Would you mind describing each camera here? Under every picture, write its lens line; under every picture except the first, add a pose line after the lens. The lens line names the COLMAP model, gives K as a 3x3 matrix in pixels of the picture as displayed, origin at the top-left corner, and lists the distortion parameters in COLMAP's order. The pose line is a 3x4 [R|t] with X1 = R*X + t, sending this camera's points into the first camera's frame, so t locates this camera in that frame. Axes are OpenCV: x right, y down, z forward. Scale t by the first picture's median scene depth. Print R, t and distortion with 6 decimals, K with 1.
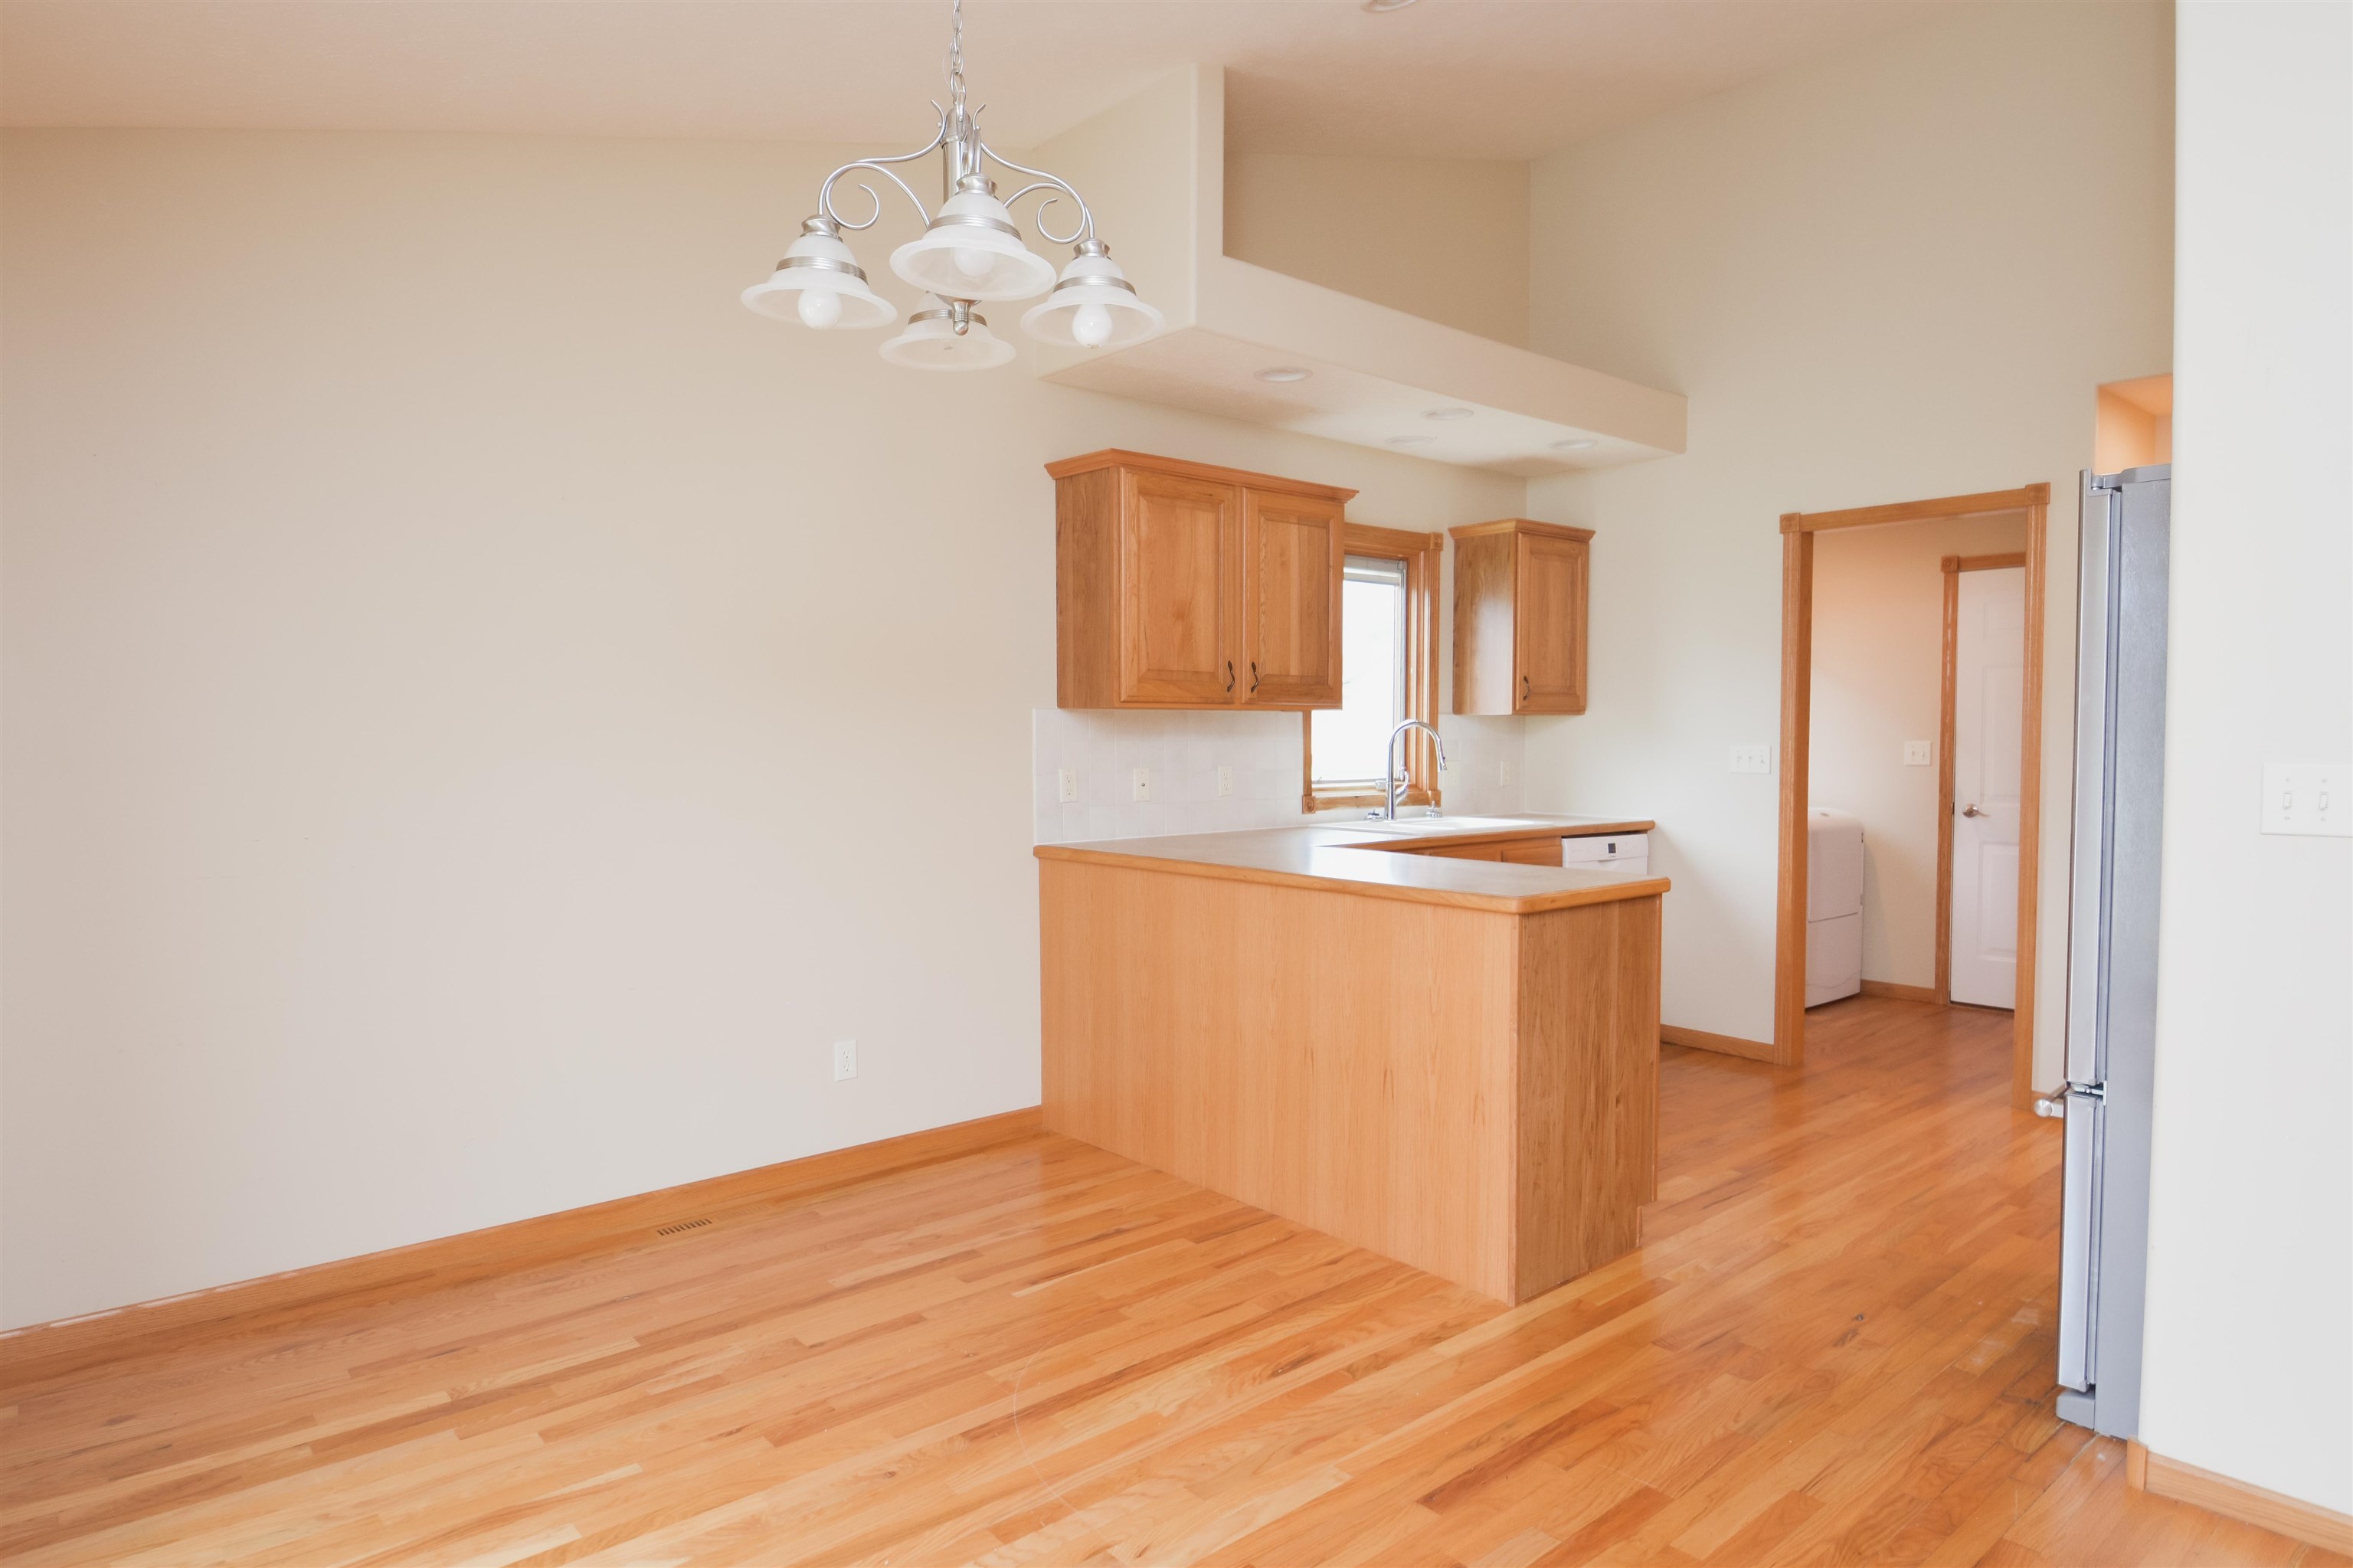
lens RADIAL K [[1331.7, 0, 1172.5], [0, 1331.7, 790.8], [0, 0, 1]] dist [0.001234, -0.020068]
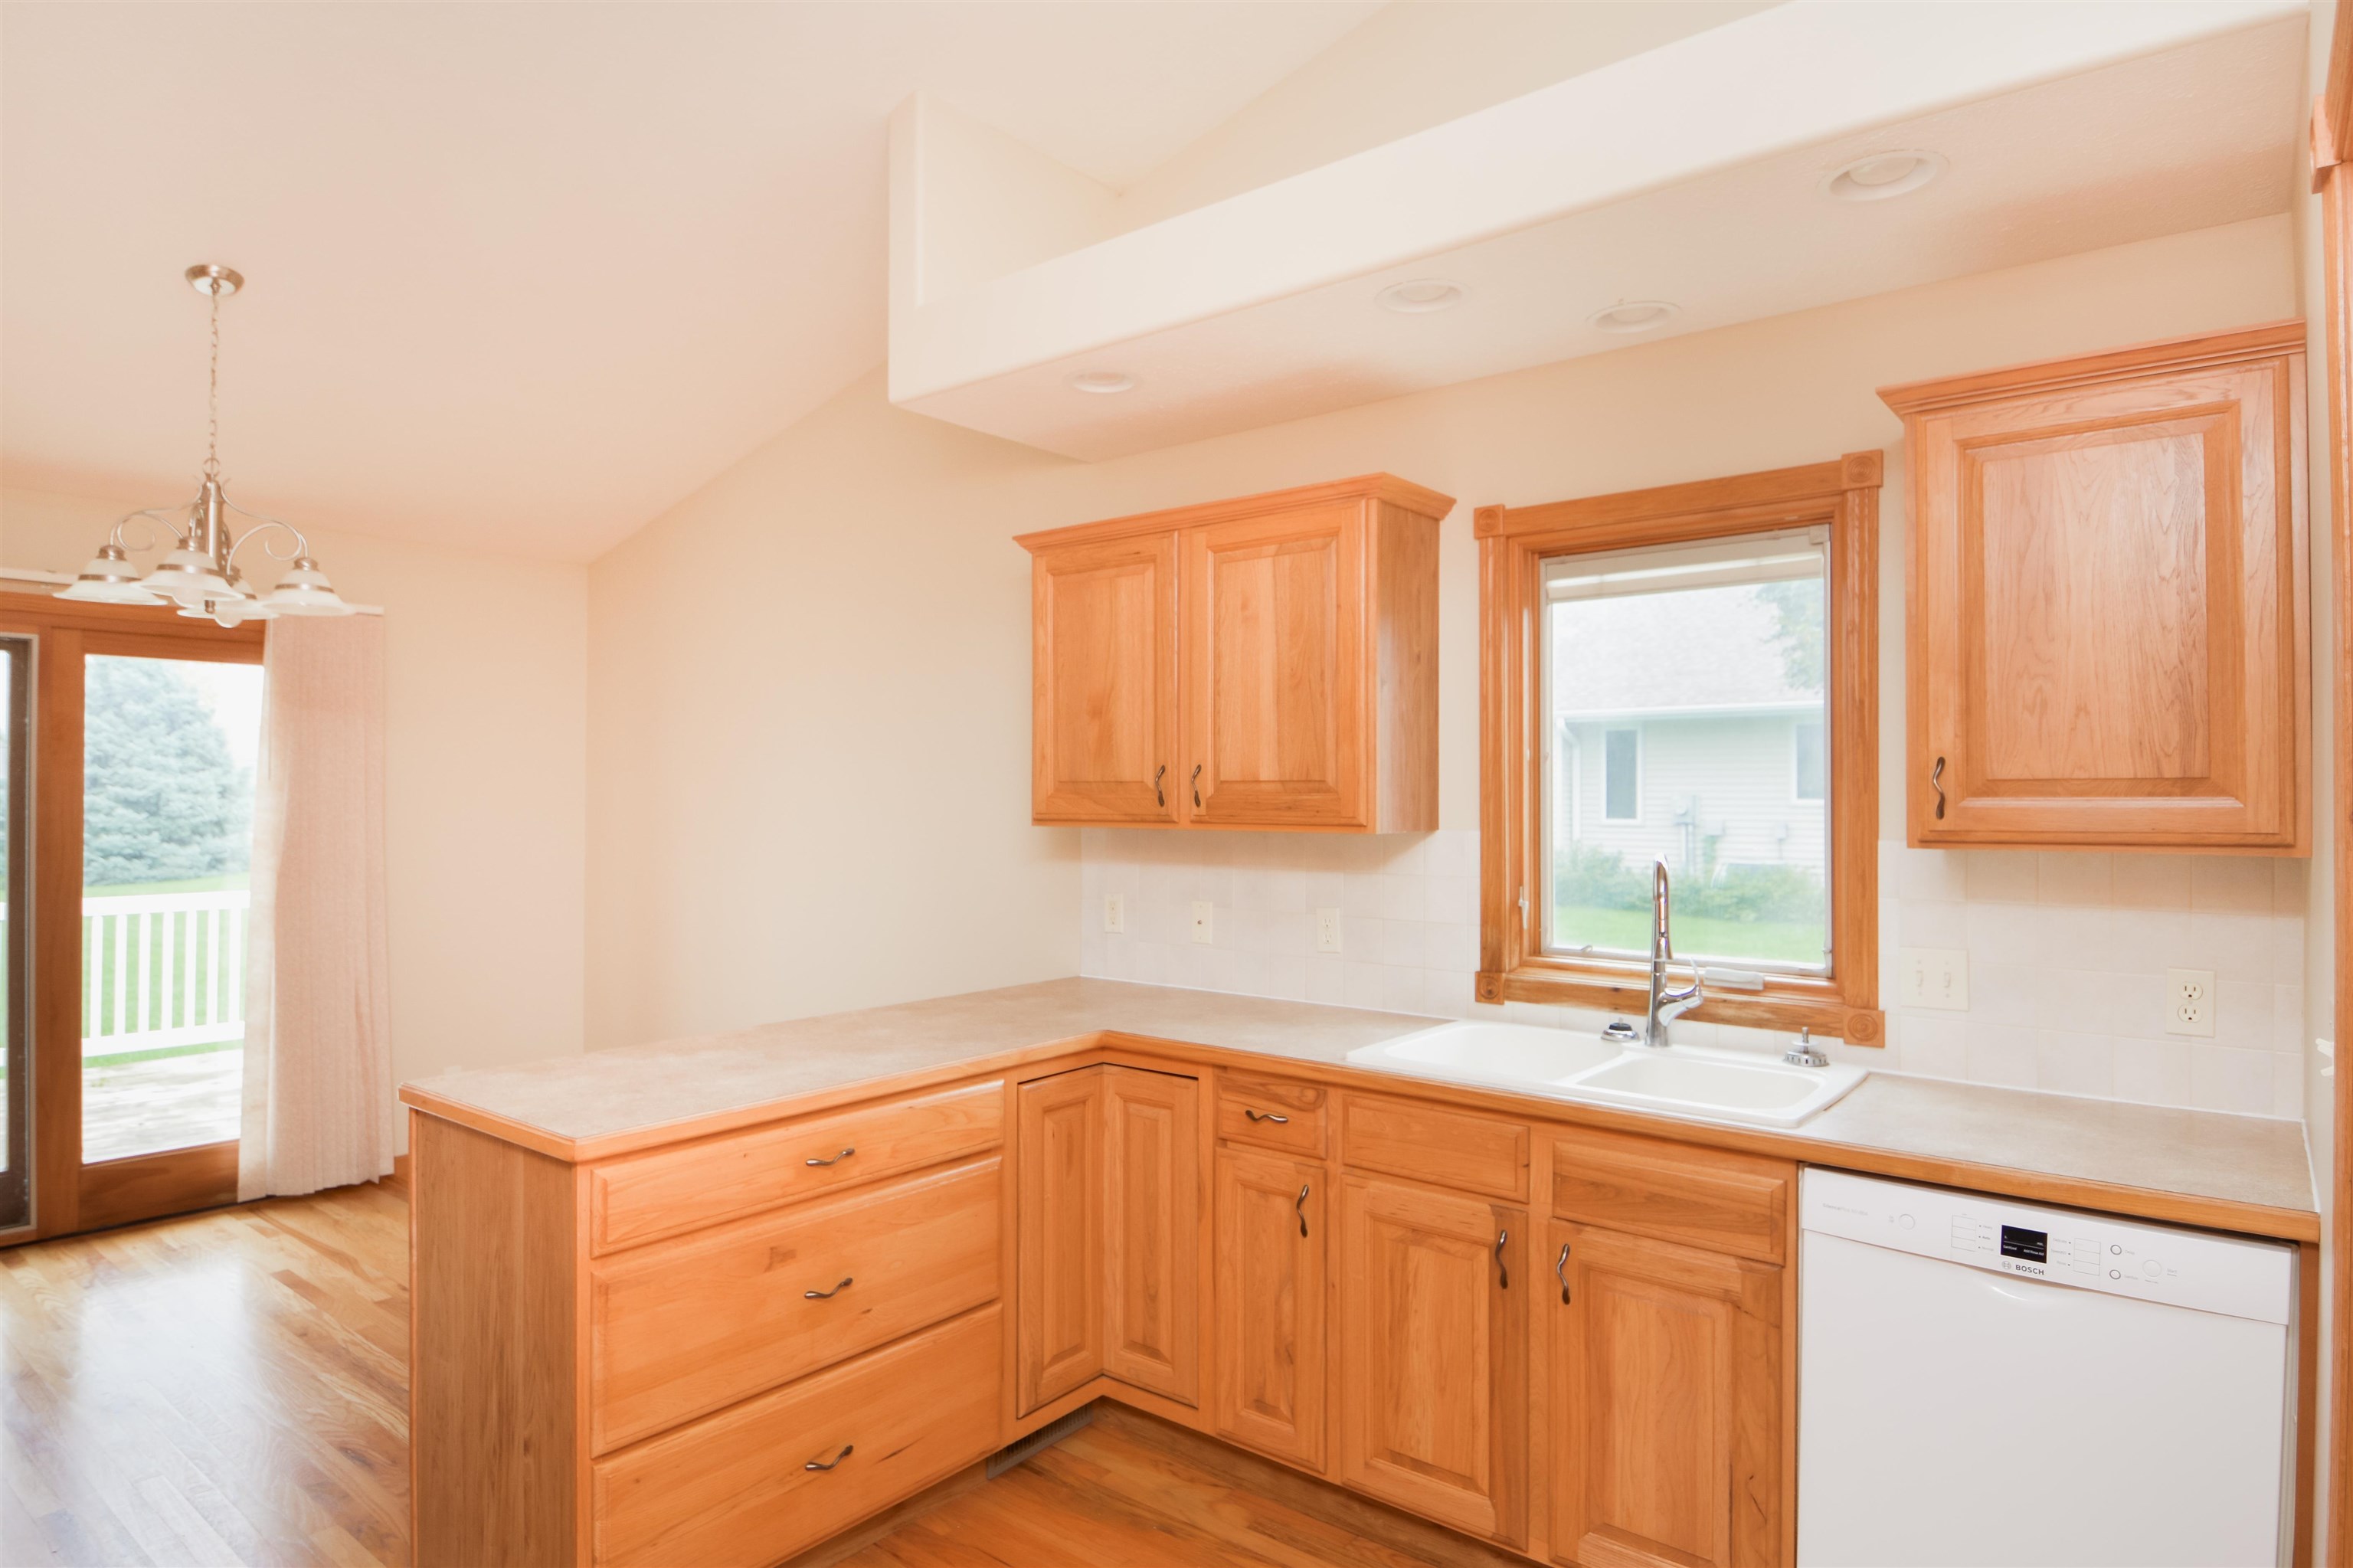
lens RADIAL K [[1331.7, 0, 1174.8], [0, 1331.7, 773.4], [0, 0, 1]] dist [0.001234, -0.020068]
pose [[0.183438, -0.010206, -0.982978, 0.747378], [-0.043667, 0.998874, -0.018520, -0.076337], [0.982061, 0.046321, 0.182786, 0.839275]]
